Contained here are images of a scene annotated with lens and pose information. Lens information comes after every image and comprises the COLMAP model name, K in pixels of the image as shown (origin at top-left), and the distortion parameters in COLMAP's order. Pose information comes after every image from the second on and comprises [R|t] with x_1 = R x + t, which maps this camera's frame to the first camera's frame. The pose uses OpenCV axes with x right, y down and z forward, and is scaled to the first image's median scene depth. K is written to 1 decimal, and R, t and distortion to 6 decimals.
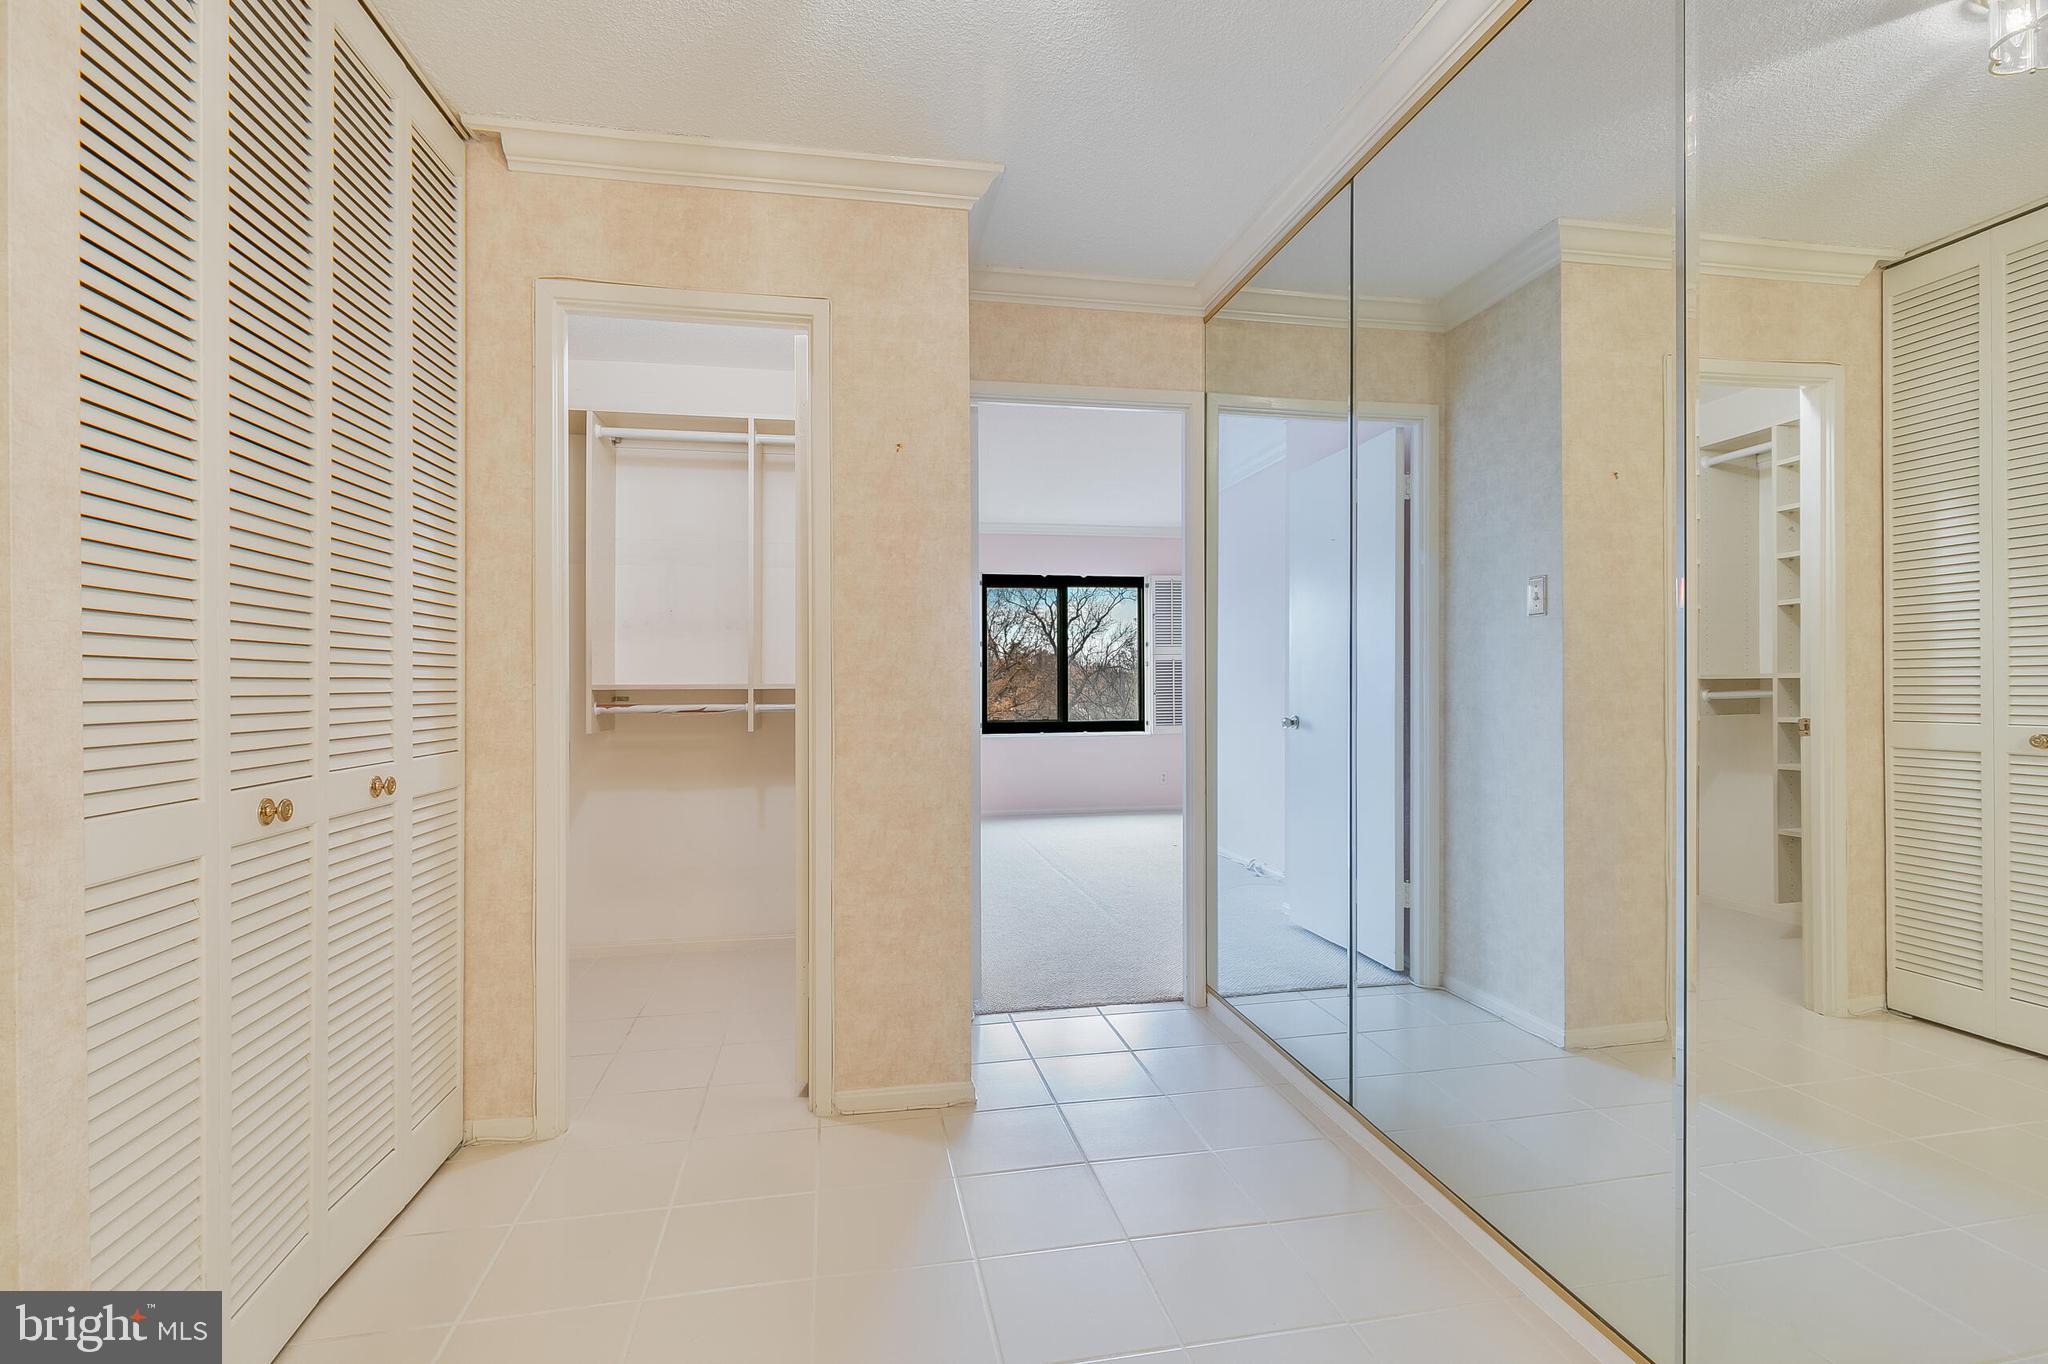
lens RADIAL K [[920.9, 0, 1024.1], [0, 920.9, 685.3], [0, 0, 1]] dist [0.005031, -0.000407]
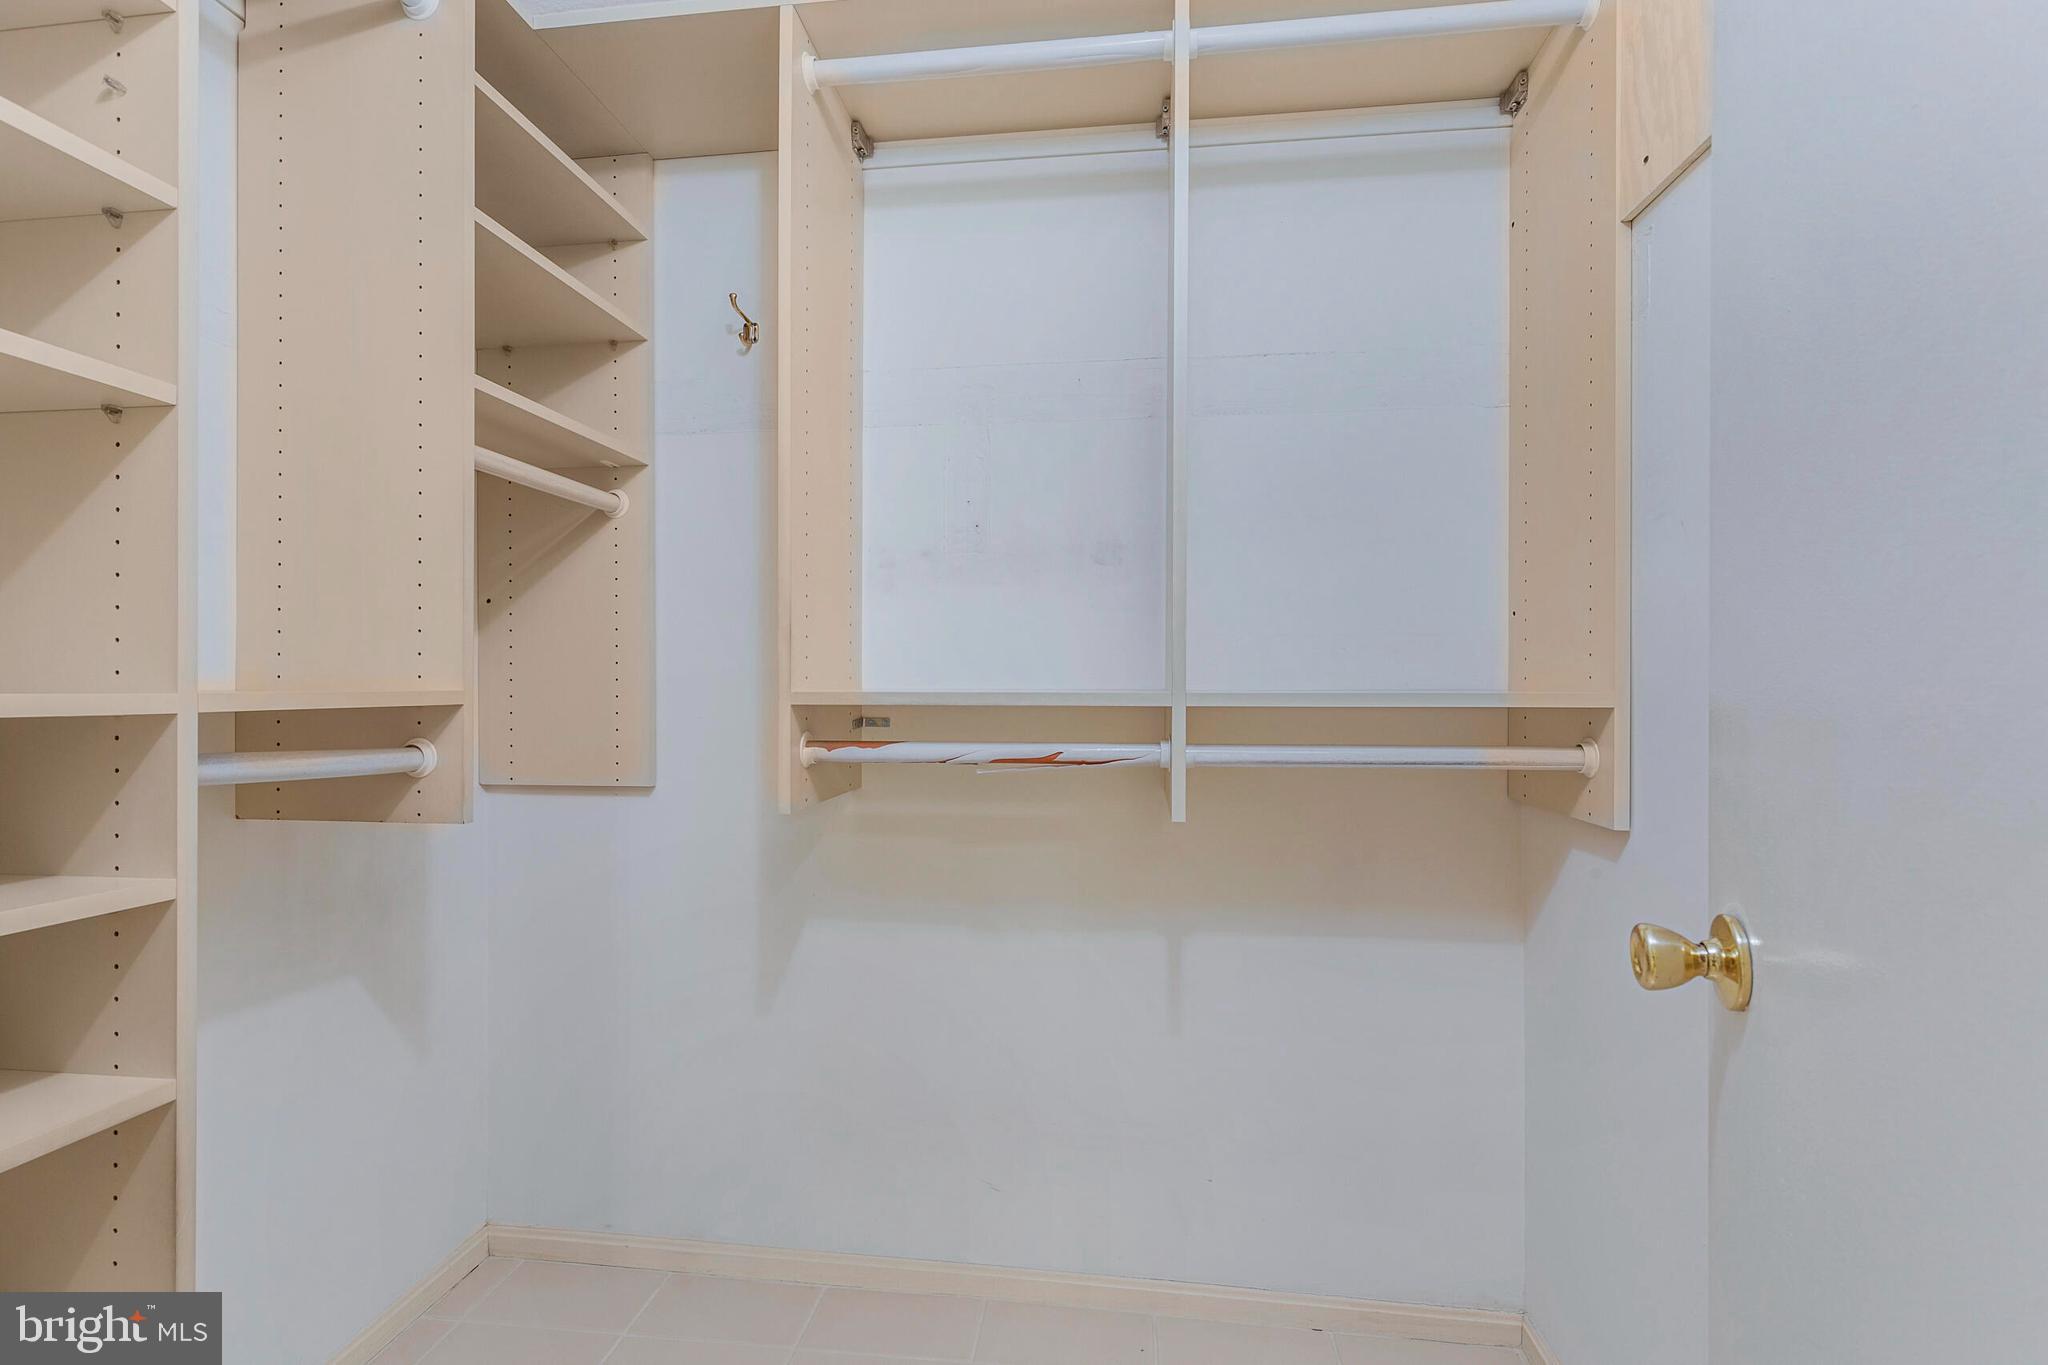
lens RADIAL K [[948.9, 0, 1027.7], [0, 948.9, 686.6], [0, 0, 1]] dist [0.000184, 0.000004]
pose [[0.954809, 0.003175, -0.297202, -0.239422], [-0.005256, 0.999967, -0.006205, -0.000827], [0.297172, 0.007486, 0.954795, 0.612467]]
